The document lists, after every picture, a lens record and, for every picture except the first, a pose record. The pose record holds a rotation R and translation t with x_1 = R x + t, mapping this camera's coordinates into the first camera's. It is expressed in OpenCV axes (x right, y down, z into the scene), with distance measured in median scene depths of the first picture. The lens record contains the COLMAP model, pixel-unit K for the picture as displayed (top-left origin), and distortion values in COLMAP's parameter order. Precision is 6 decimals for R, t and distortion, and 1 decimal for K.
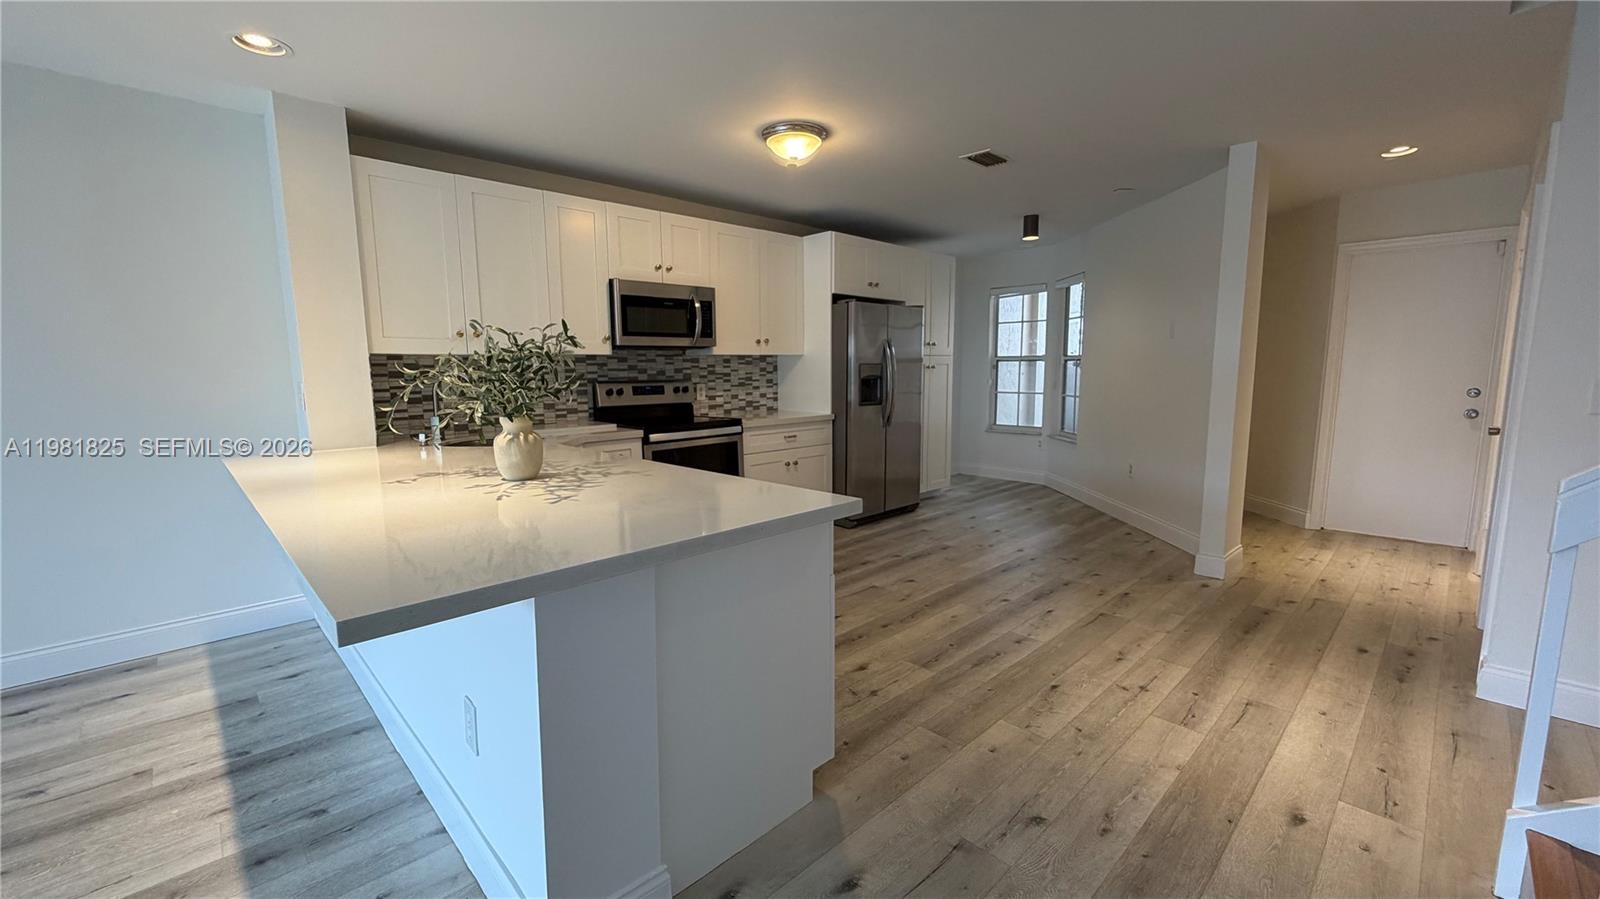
lens RADIAL K [[636.7, 0, 792.9], [0, 636.7, 450.1], [0, 0, 1]] dist [-0.000364, 0.000253]
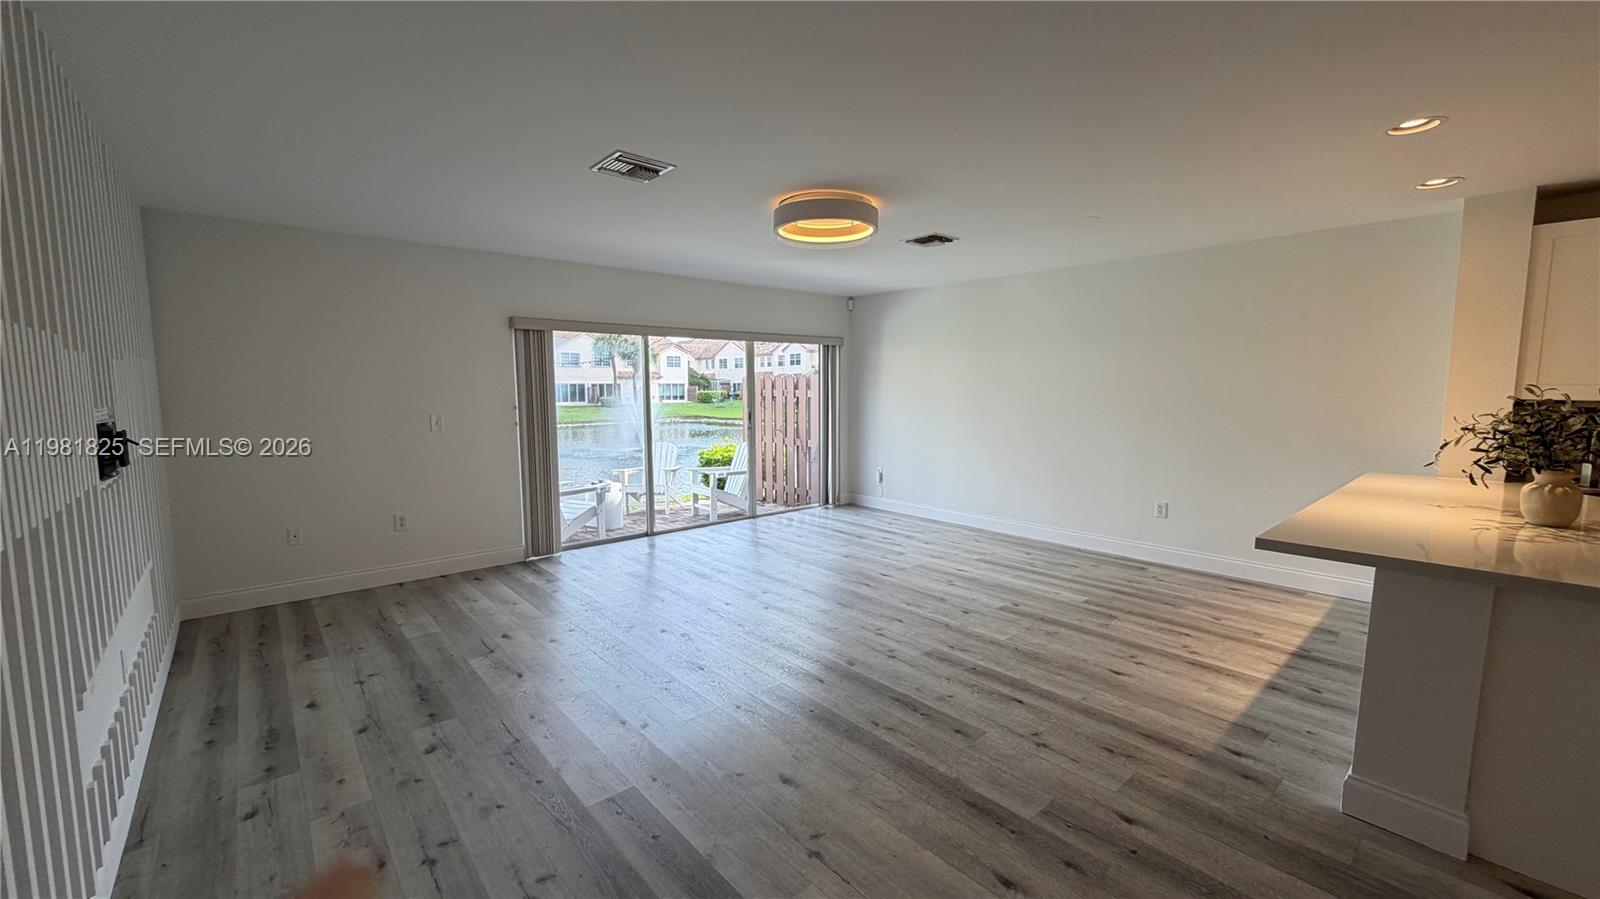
lens RADIAL K [[636.7, 0, 795.0], [0, 636.7, 449.5], [0, 0, 1]] dist [-0.000364, 0.000253]
pose [[-0.050542, 0.108171, -0.992847, 0.432735], [-0.125950, 0.985490, 0.113781, -0.027533], [0.990748, 0.130800, -0.036185, -0.170165]]
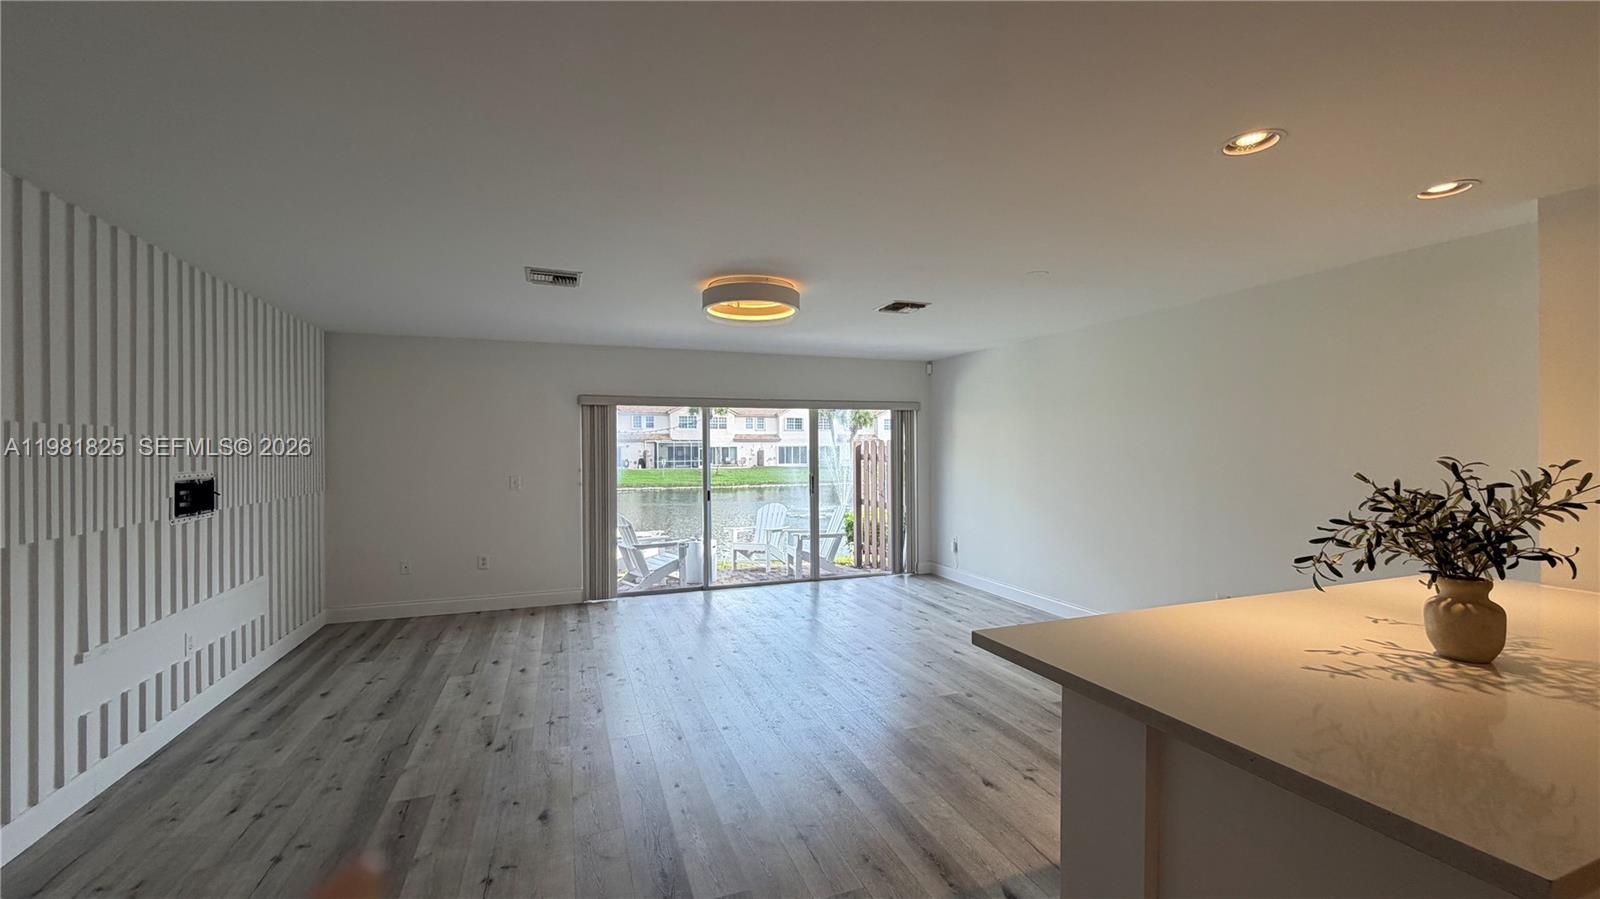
lens RADIAL K [[636.7, 0, 794.7], [0, 636.7, 448.9], [0, 0, 1]] dist [-0.000364, 0.000253]
pose [[-0.399387, 0.010794, -0.916719, 0.362468], [-0.110205, 0.992115, 0.059695, -0.097277], [0.910135, 0.124868, -0.395048, 0.308607]]
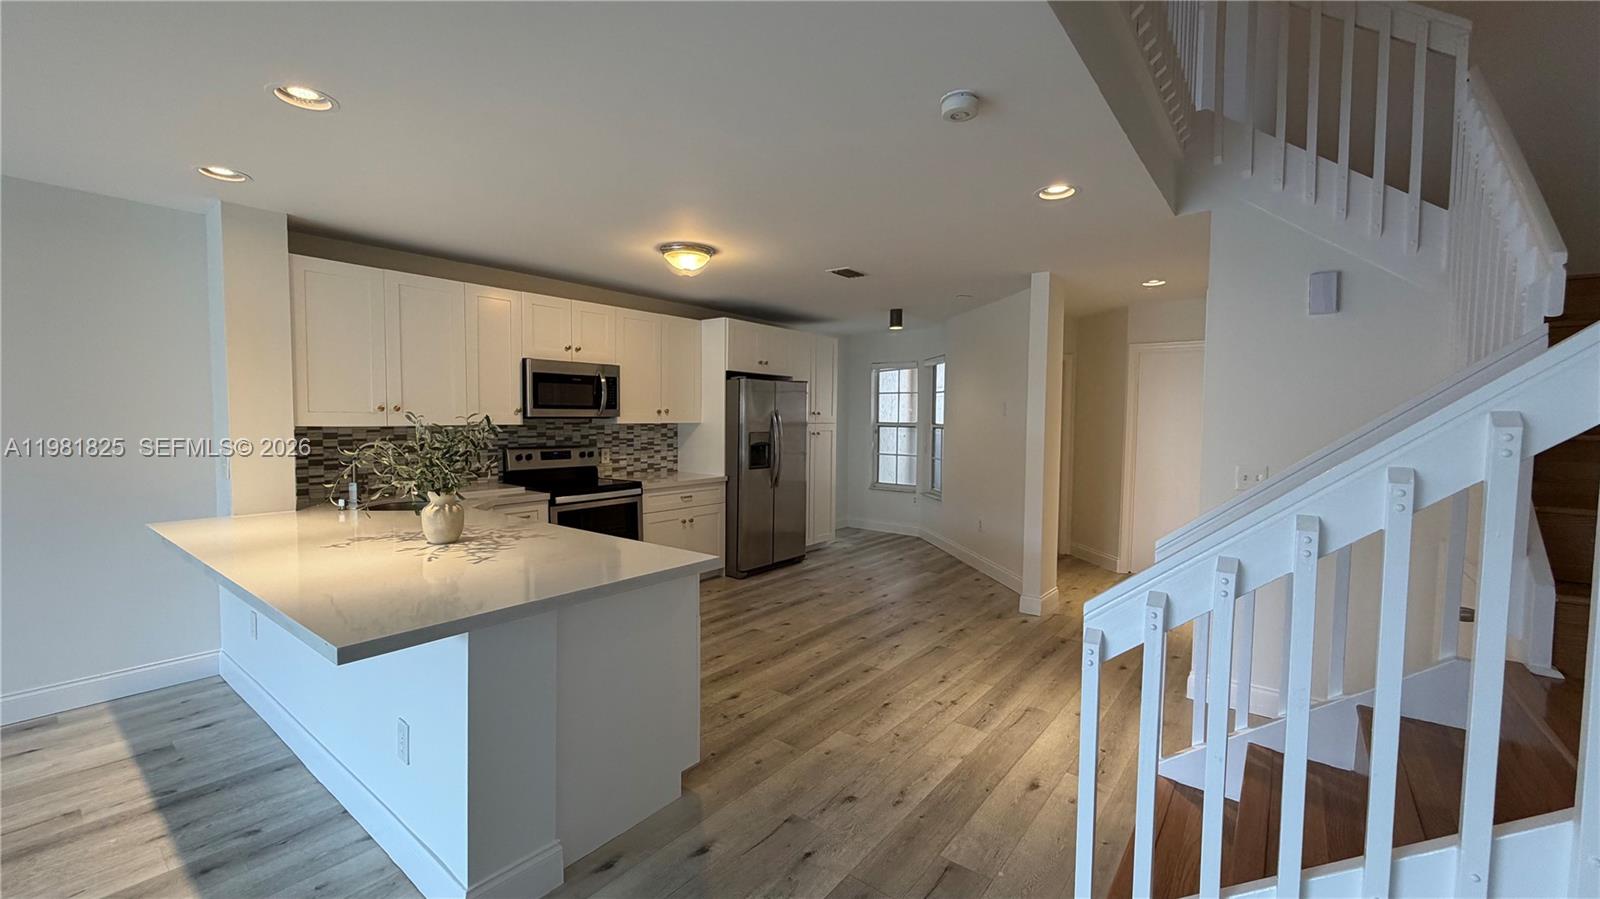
lens RADIAL K [[636.7, 0, 793.6], [0, 636.7, 449.1], [0, 0, 1]] dist [-0.000364, 0.000253]
pose [[0.990732, 0.010645, 0.135413, 0.037757], [0.000050, 0.996896, -0.078734, -0.021063], [-0.135831, 0.078011, 0.987656, -0.173429]]
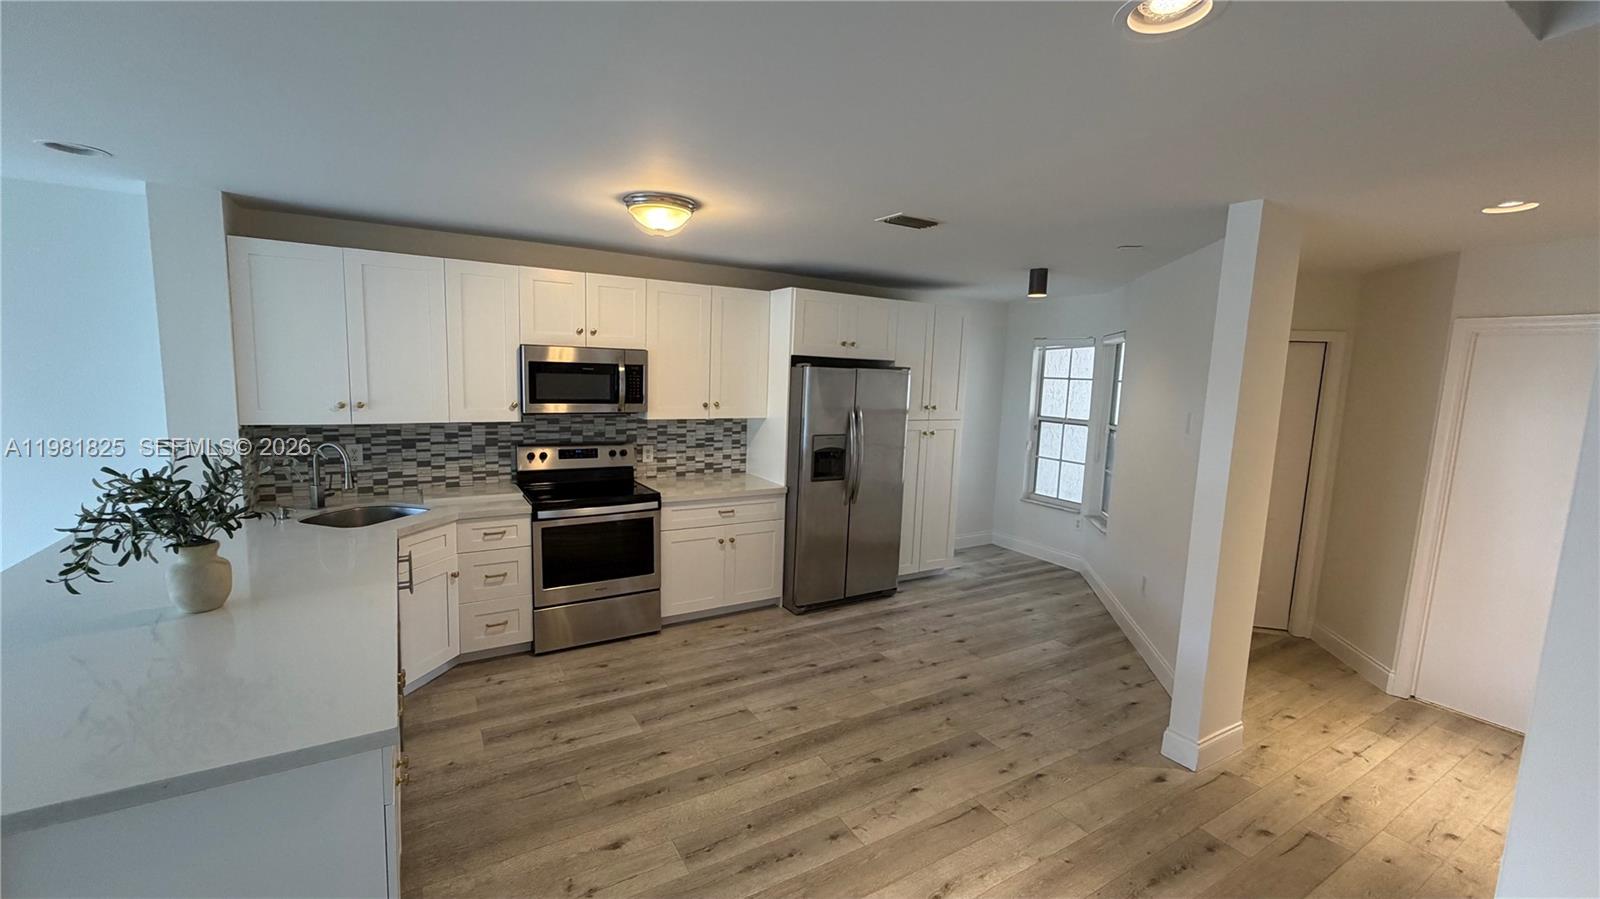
lens RADIAL K [[636.7, 0, 794.4], [0, 636.7, 449.3], [0, 0, 1]] dist [-0.000364, 0.000253]
pose [[0.974264, 0.069606, -0.214395, 0.354763], [-0.071845, 0.997412, -0.002661, -0.145163], [0.213655, 0.017995, 0.976743, 0.155603]]
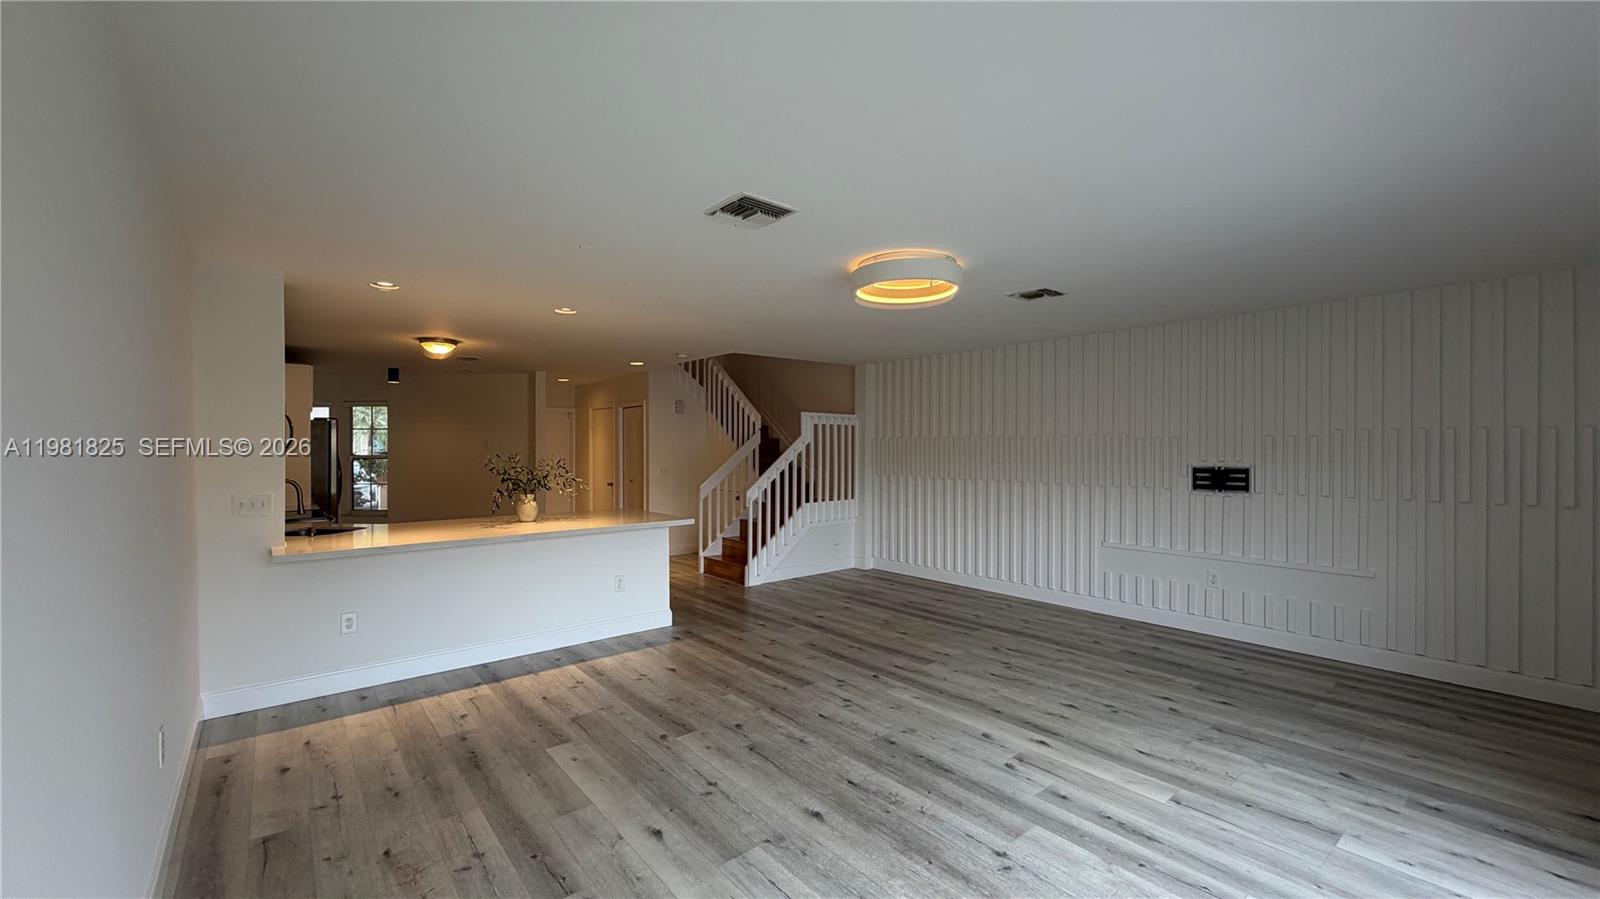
lens RADIAL K [[636.7, 0, 795.8], [0, 636.7, 448.7], [0, 0, 1]] dist [-0.000364, 0.000253]
pose [[0.074912, 0.005553, 0.997175, -1.523551], [0.128811, 0.991553, -0.015199, -0.031722], [-0.988836, 0.129586, 0.073564, -0.081471]]
